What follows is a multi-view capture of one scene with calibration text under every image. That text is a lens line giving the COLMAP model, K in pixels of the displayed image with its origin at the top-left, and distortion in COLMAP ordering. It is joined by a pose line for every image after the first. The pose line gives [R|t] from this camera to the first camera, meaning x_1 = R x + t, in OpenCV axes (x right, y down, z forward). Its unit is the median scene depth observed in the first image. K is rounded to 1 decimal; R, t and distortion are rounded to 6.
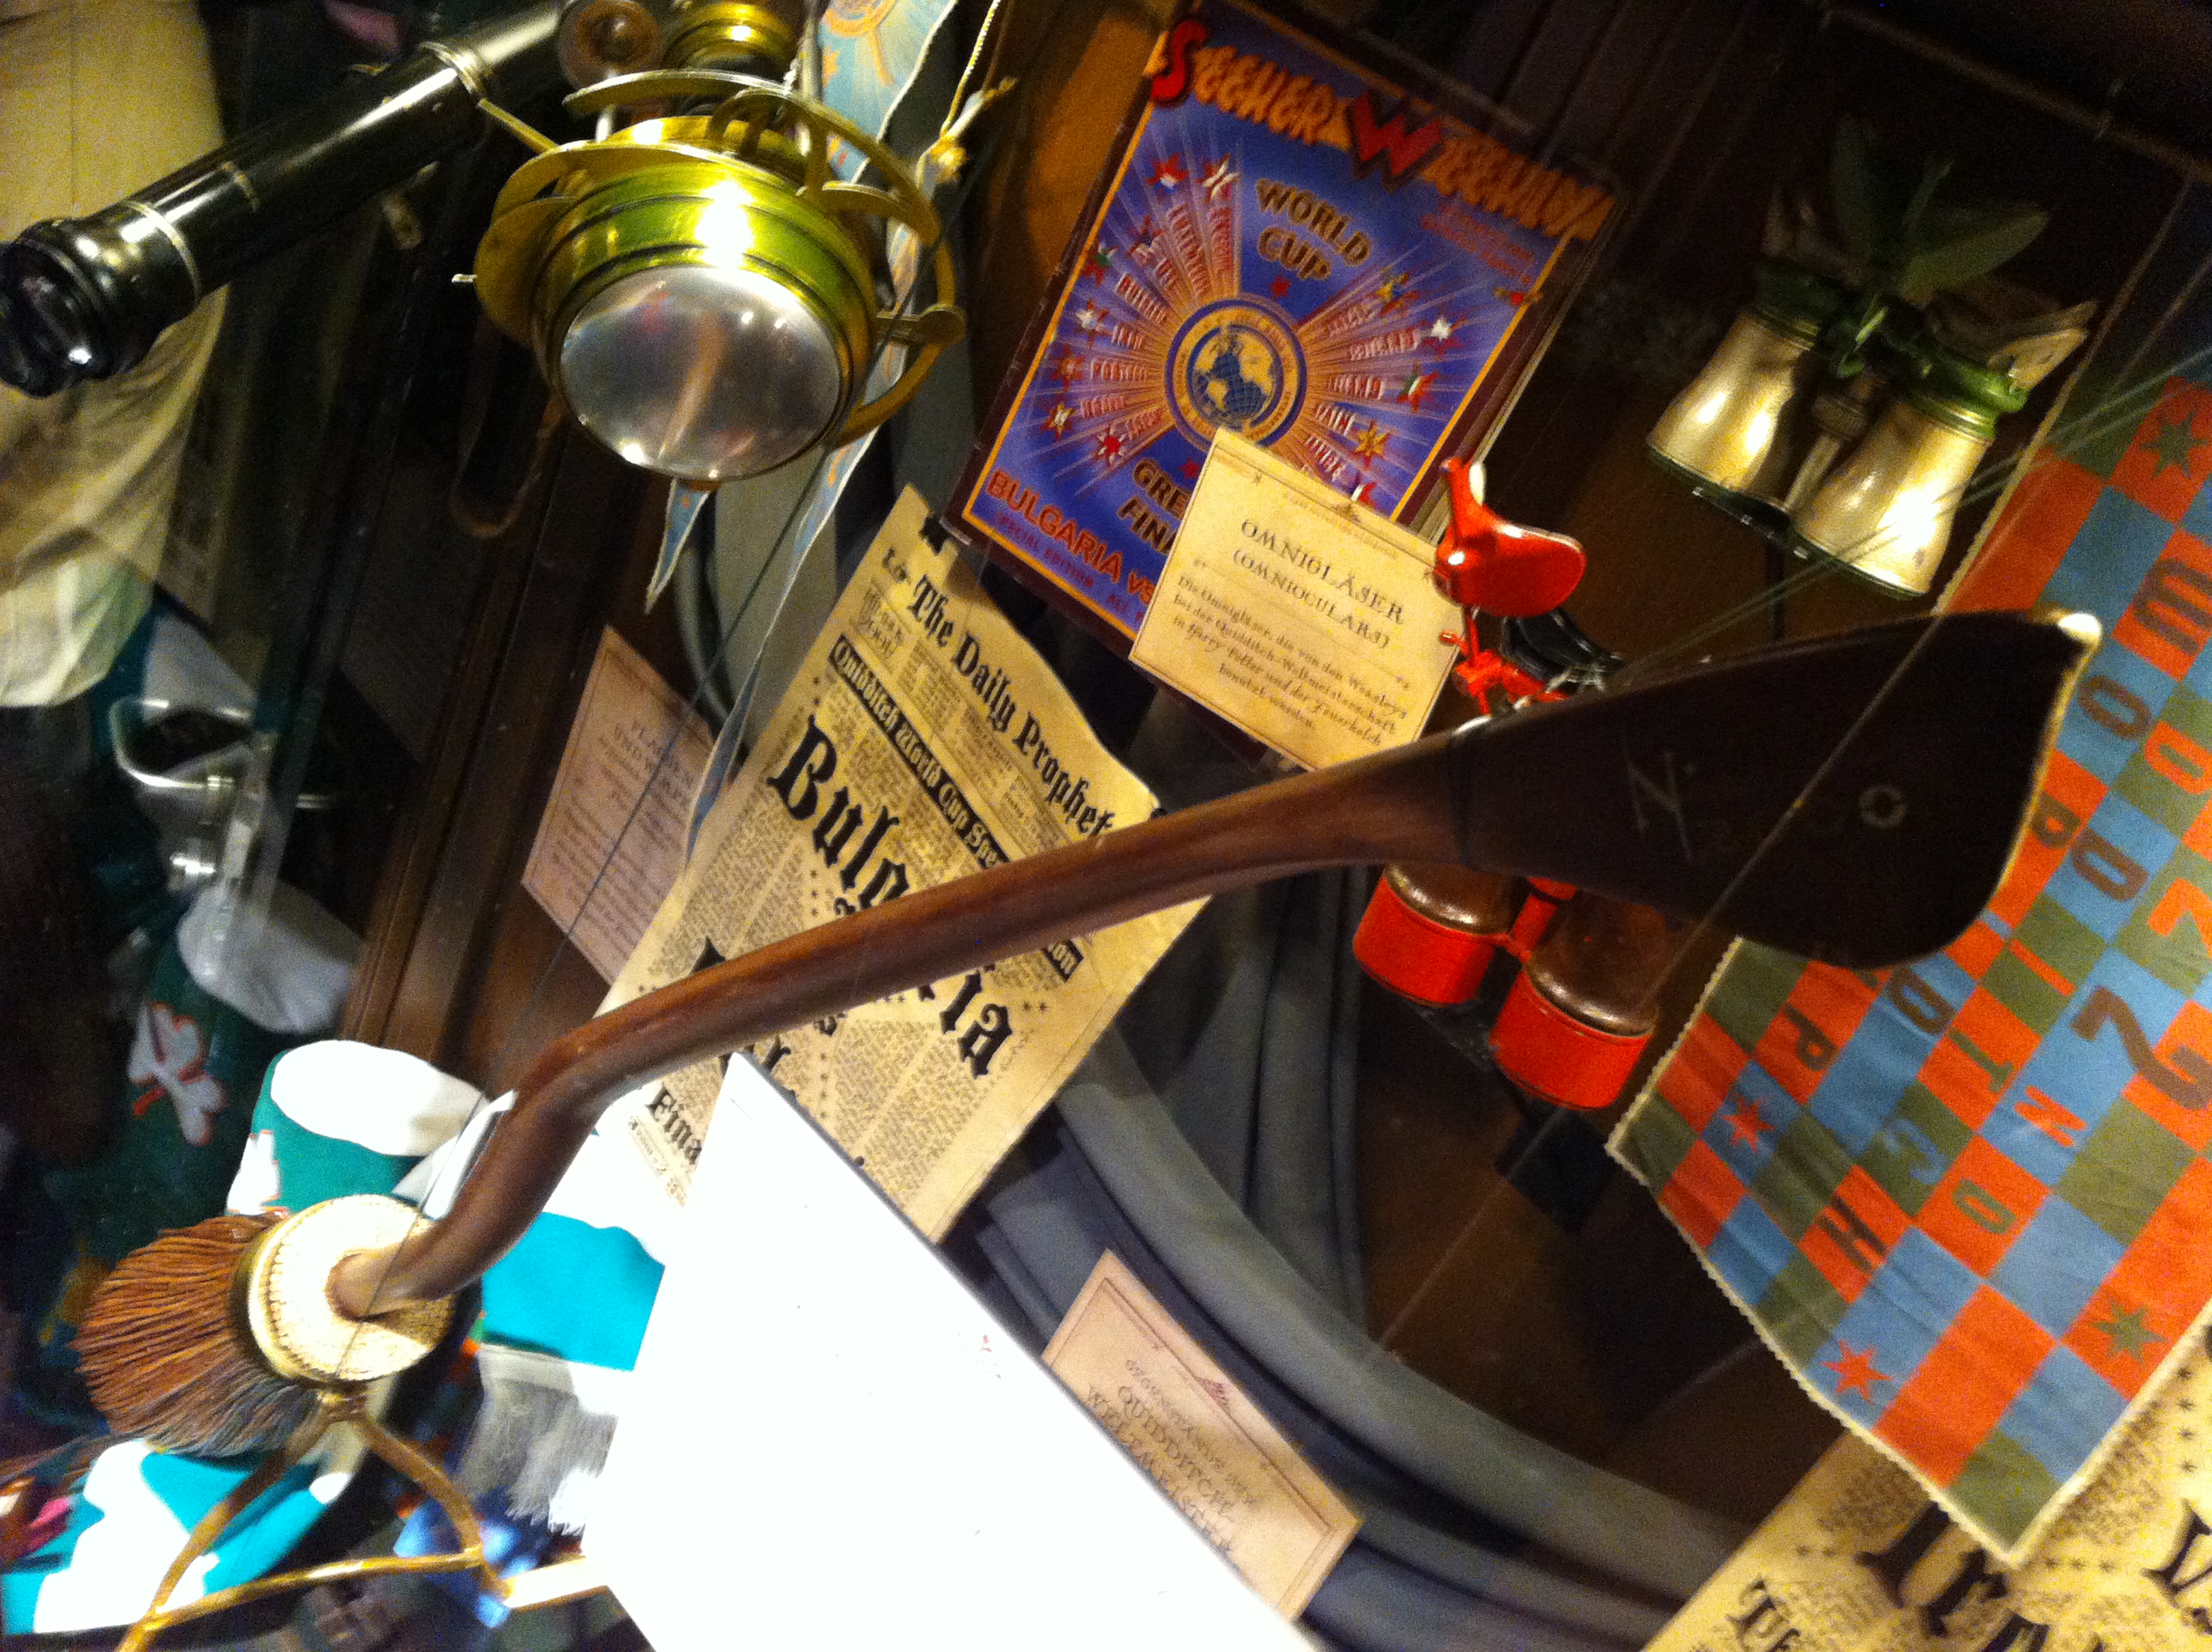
lens RADIAL K [[2183.4, 0, 1114.7], [0, 2183.4, 753.0], [0, 0, 1]] dist [0.103441, -0.366697]
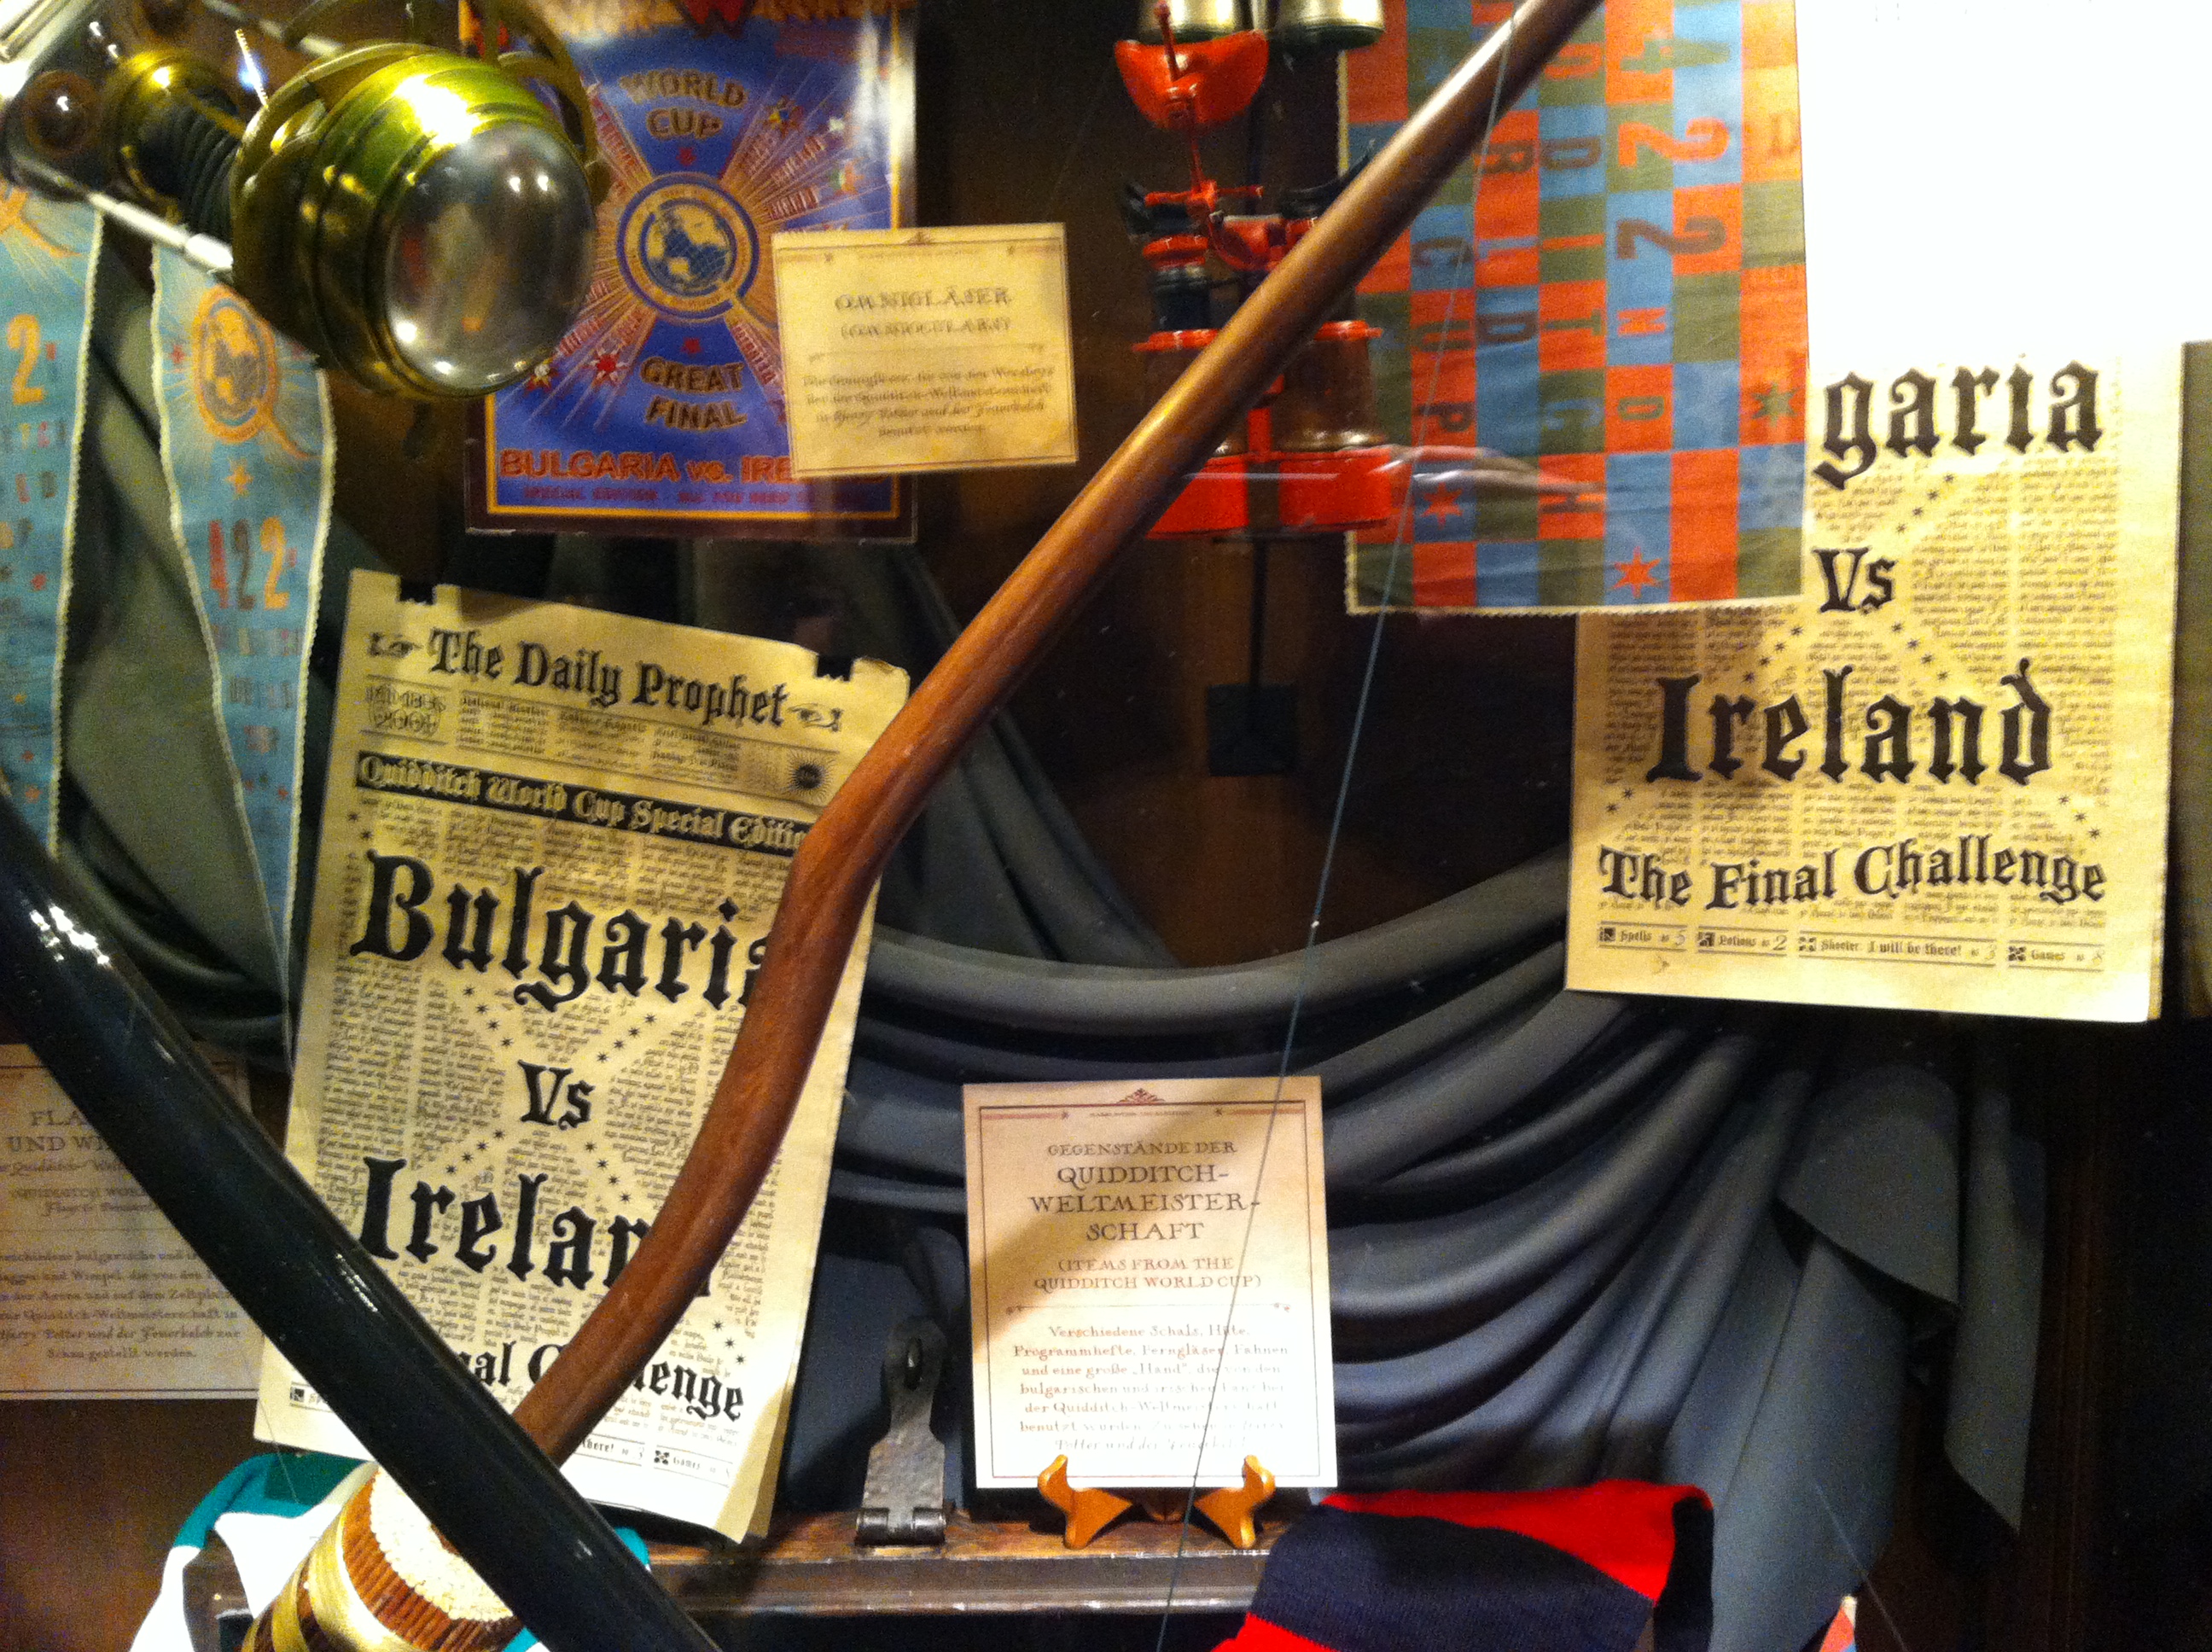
lens RADIAL K [[2183.4, 0, 1114.7], [0, 2183.4, 753.0], [0, 0, 1]] dist [0.103441, -0.366697]
pose [[0.643939, -0.470674, 0.603166, -0.506658], [0.566470, 0.823223, 0.037631, 0.097968], [-0.514252, 0.317444, 0.796727, 0.089502]]
